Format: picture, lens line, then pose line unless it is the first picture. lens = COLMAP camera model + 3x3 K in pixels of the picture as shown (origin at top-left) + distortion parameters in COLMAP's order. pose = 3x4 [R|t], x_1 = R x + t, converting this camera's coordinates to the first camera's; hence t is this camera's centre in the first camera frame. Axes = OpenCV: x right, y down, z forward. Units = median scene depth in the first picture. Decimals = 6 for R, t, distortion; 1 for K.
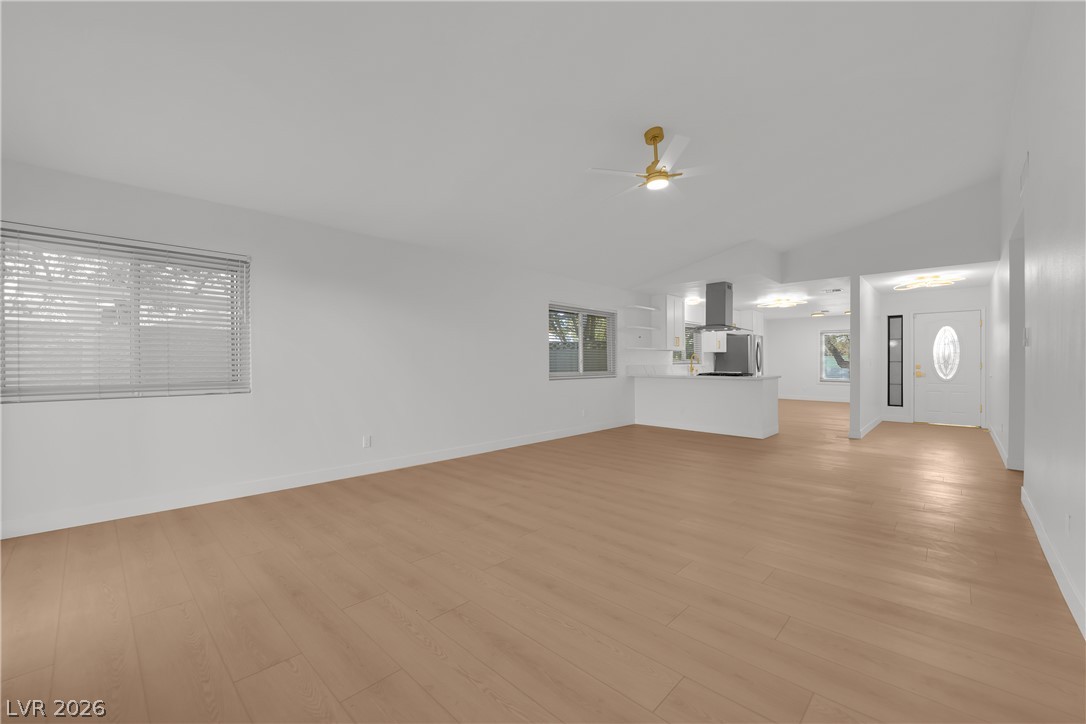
lens RADIAL K [[440.5, 0, 544.5], [0, 440.5, 360.0], [0, 0, 1]] dist [-0.001380, -0.000850]
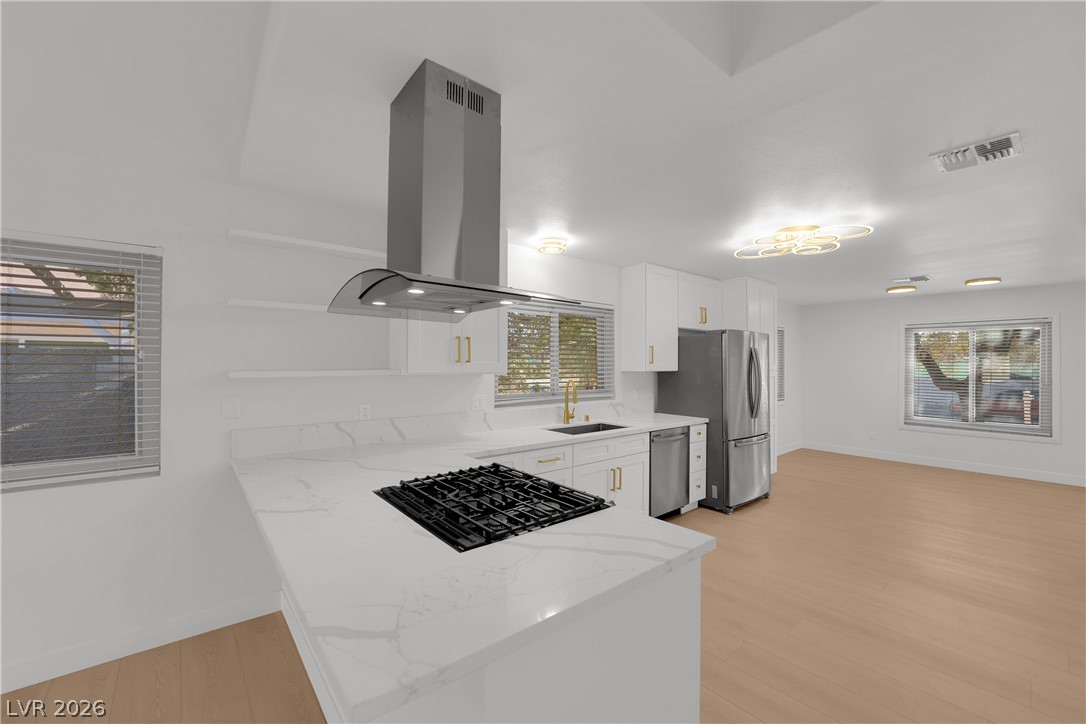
lens RADIAL K [[440.5, 0, 549.7], [0, 440.5, 367.8], [0, 0, 1]] dist [-0.001380, -0.000850]
pose [[0.993676, -0.005499, -0.112149, 0.346118], [0.005873, 0.999978, 0.003005, -0.023484], [0.112130, -0.003645, 0.993687, 0.567404]]
